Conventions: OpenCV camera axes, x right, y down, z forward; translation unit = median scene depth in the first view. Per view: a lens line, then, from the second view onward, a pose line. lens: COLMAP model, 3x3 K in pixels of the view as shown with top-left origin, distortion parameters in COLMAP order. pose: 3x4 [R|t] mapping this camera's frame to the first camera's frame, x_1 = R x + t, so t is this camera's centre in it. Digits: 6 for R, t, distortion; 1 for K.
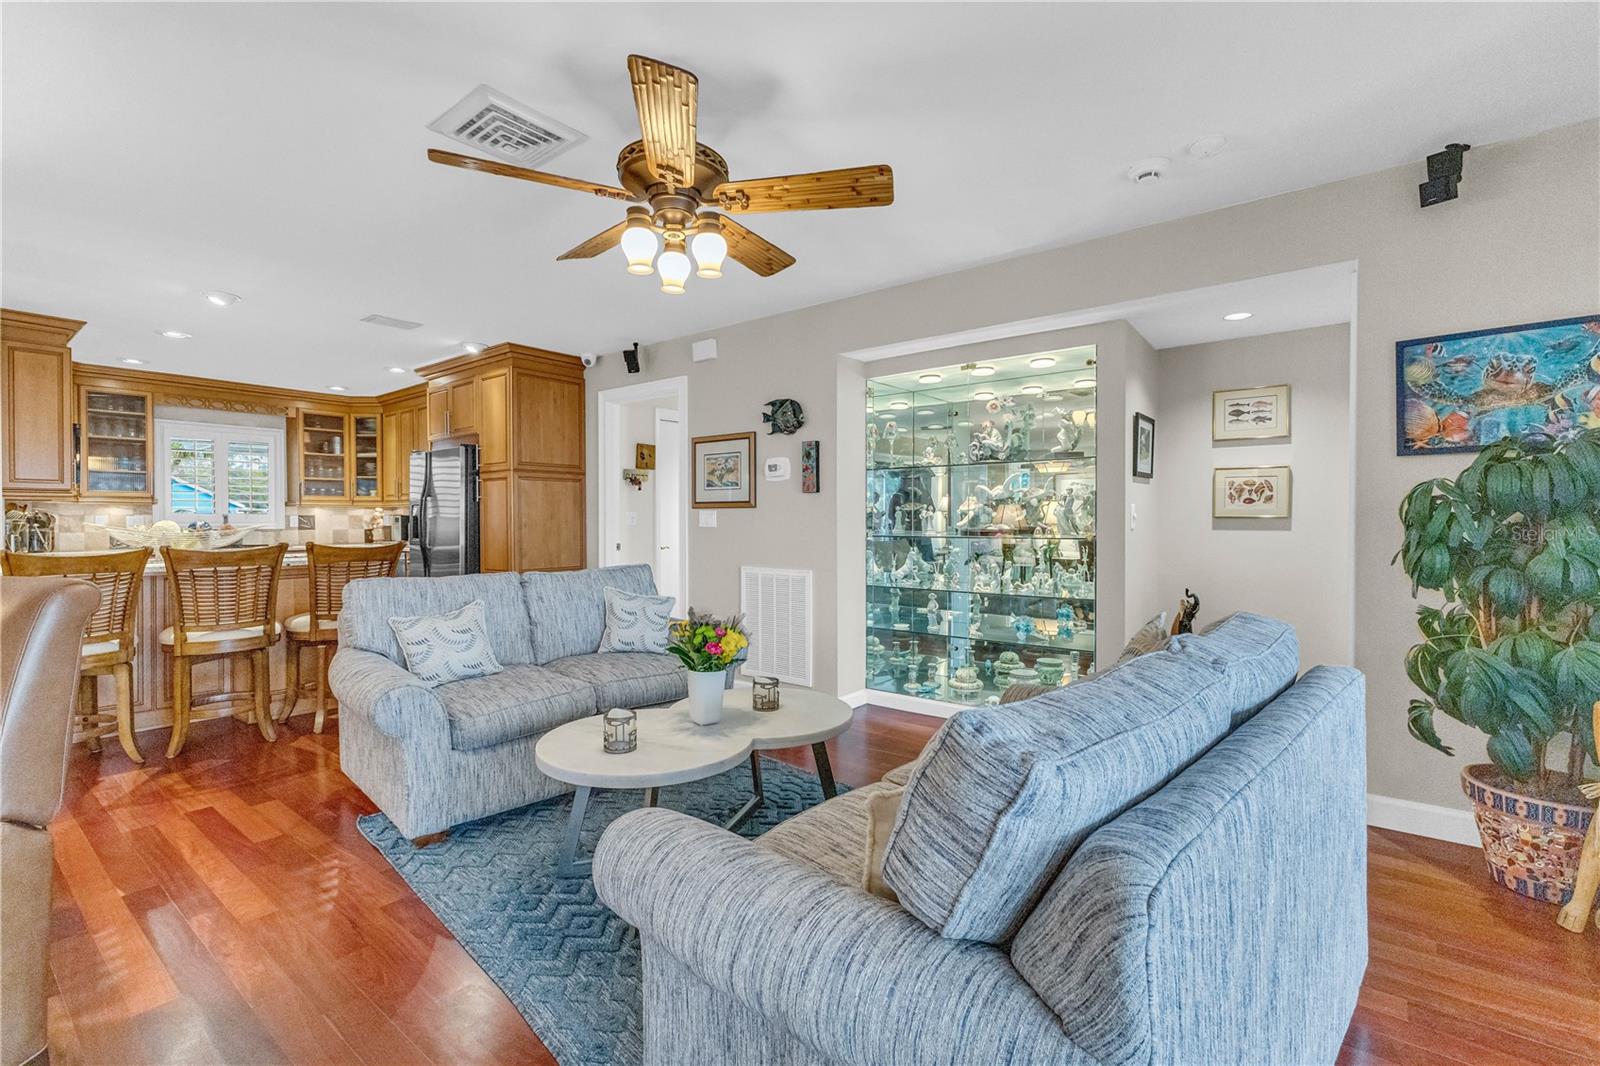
lens RADIAL K [[706.8, 0, 800.0], [0, 706.8, 533.0], [0, 0, 1]] dist [-0.000652, -0.000232]
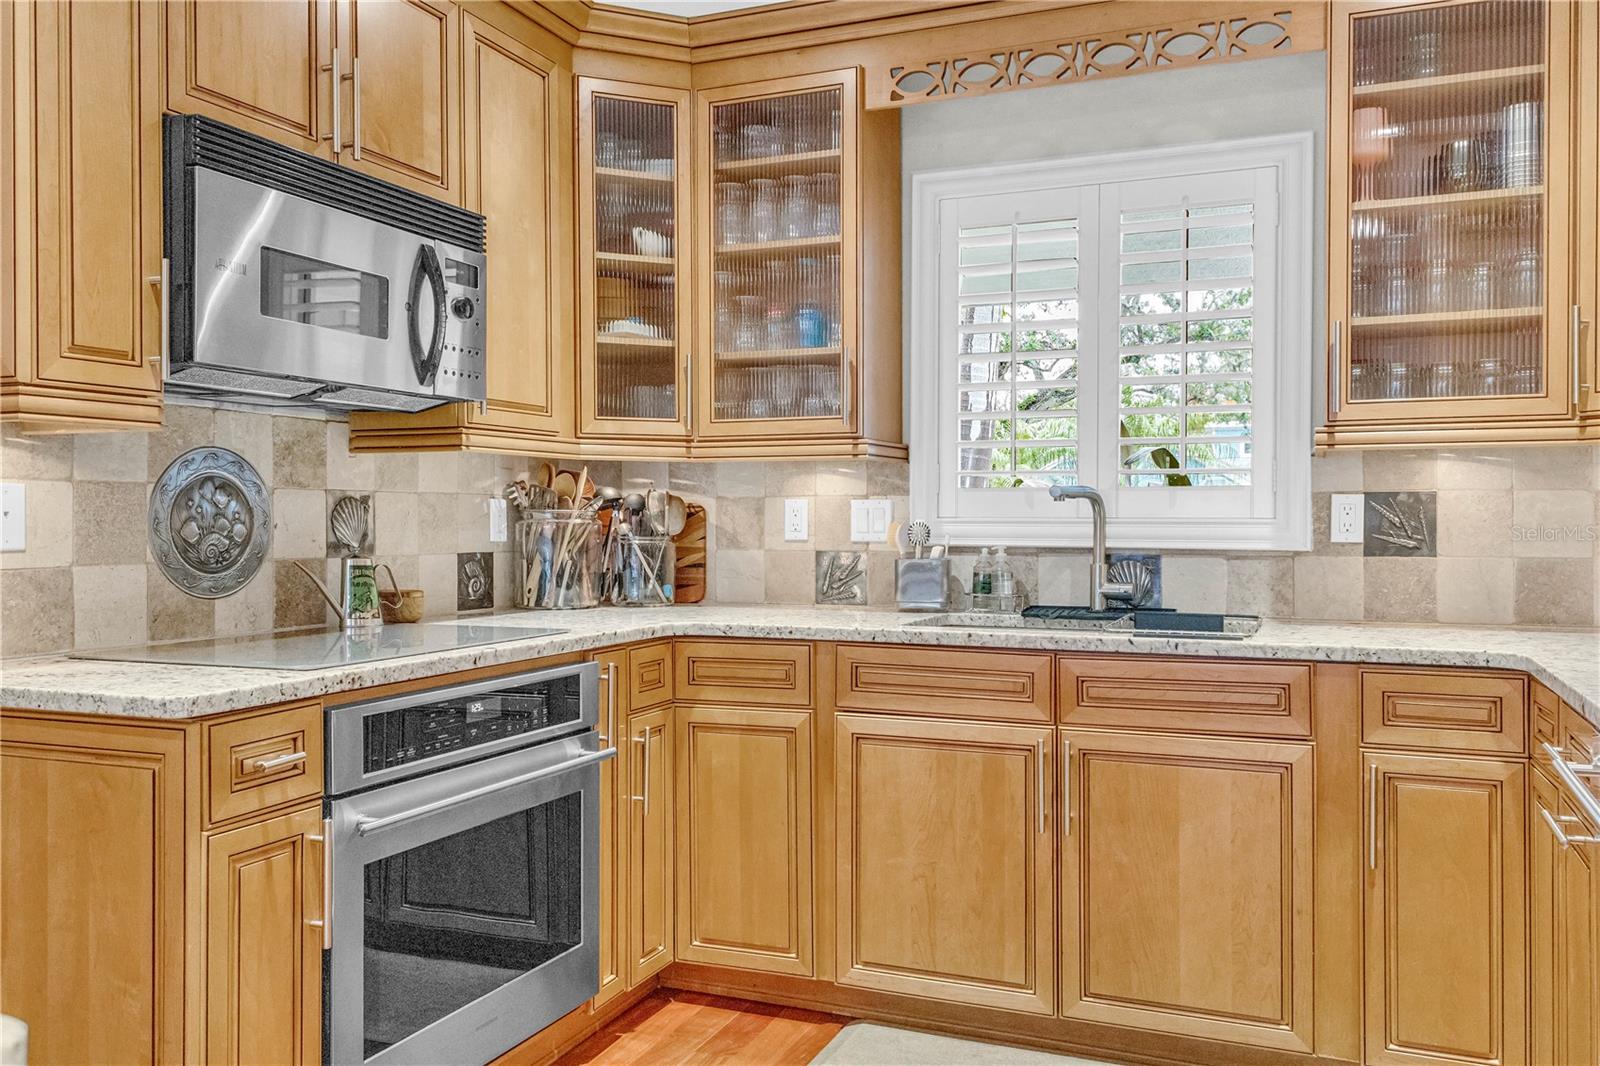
lens RADIAL K [[1256.1, 0, 792.0], [0, 1256.1, 533.5], [0, 0, 1]] dist [0.024637, -0.005234]
pose [[0.261049, 0.017404, -0.965169, -0.451228], [-0.018567, 0.999743, 0.013006, -0.016971], [0.965147, 0.014526, 0.261305, 0.889371]]
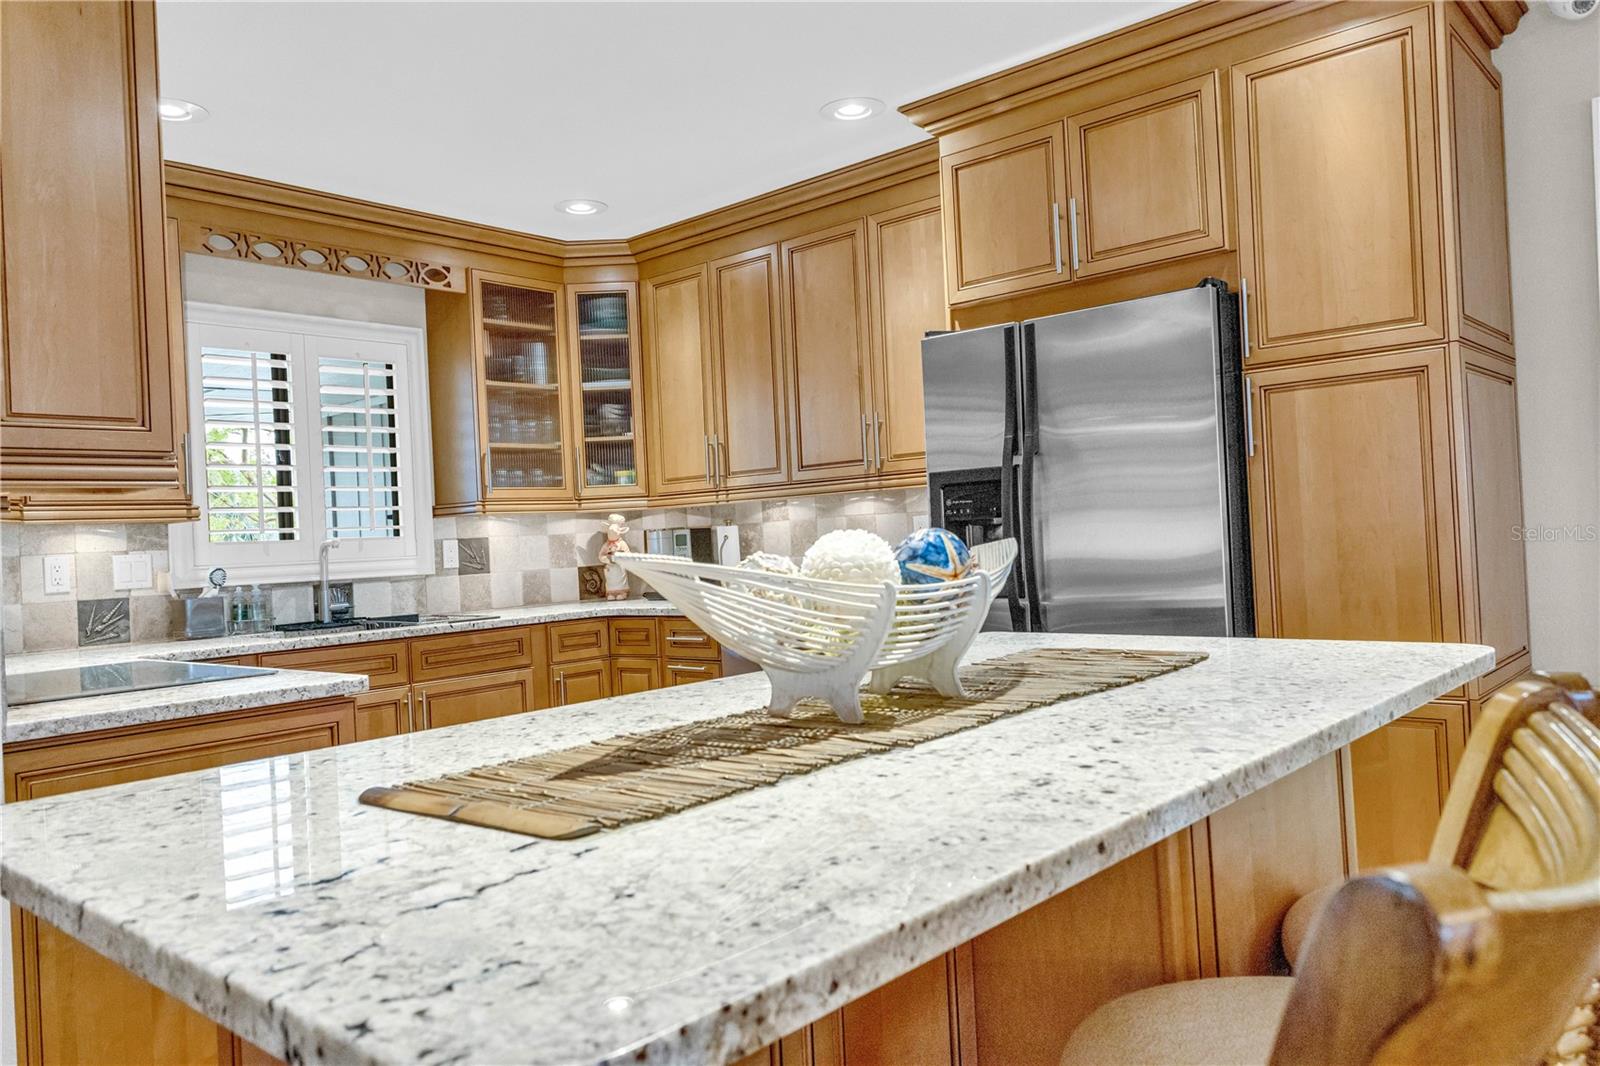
lens RADIAL K [[1173.1, 0, 800.0], [0, 1173.1, 533.0], [0, 0, 1]] dist [0.009684, 0.003461]
pose [[0.996952, -0.044484, -0.064088, -0.588870], [0.043284, 0.998863, -0.019991, -0.008124], [0.064904, 0.017156, 0.997744, 0.427710]]
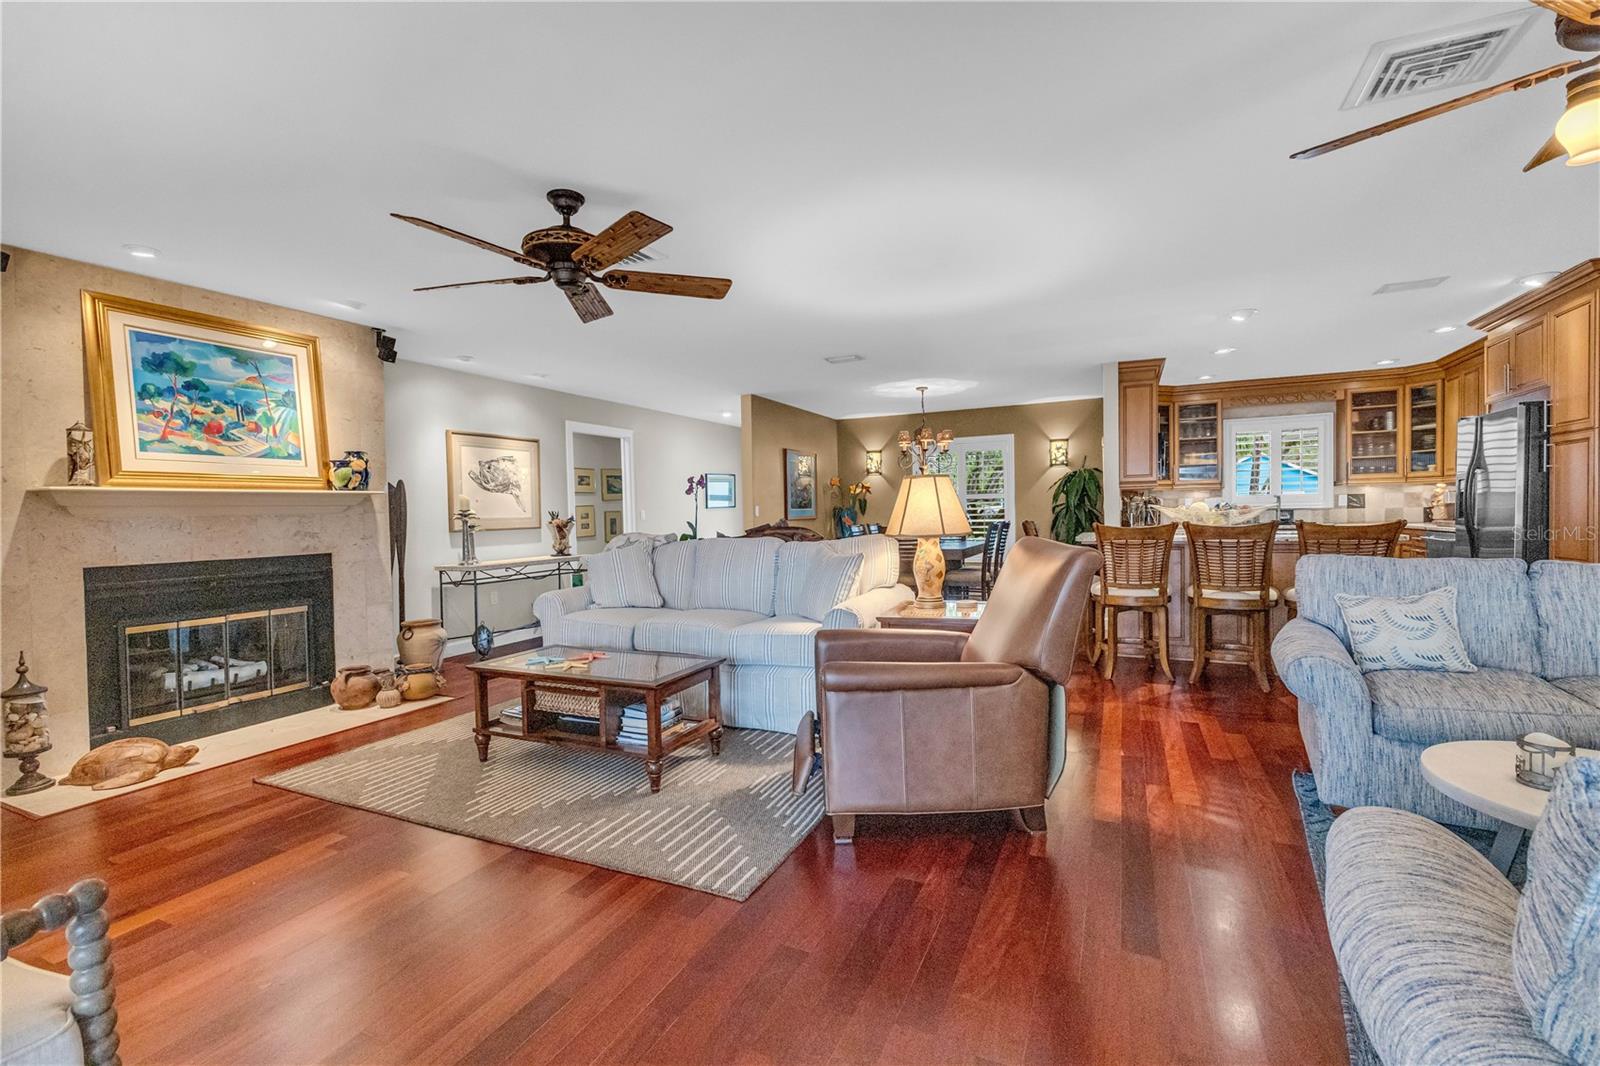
lens RADIAL K [[687.4, 0, 800.0], [0, 687.4, 533.0], [0, 0, 1]] dist [0.004831, -0.000345]
pose [[0.216515, 0.028021, -0.975877, 0.119428], [0.002366, 0.999570, 0.029226, 0.000138], [0.976276, -0.008637, 0.216356, 0.009872]]
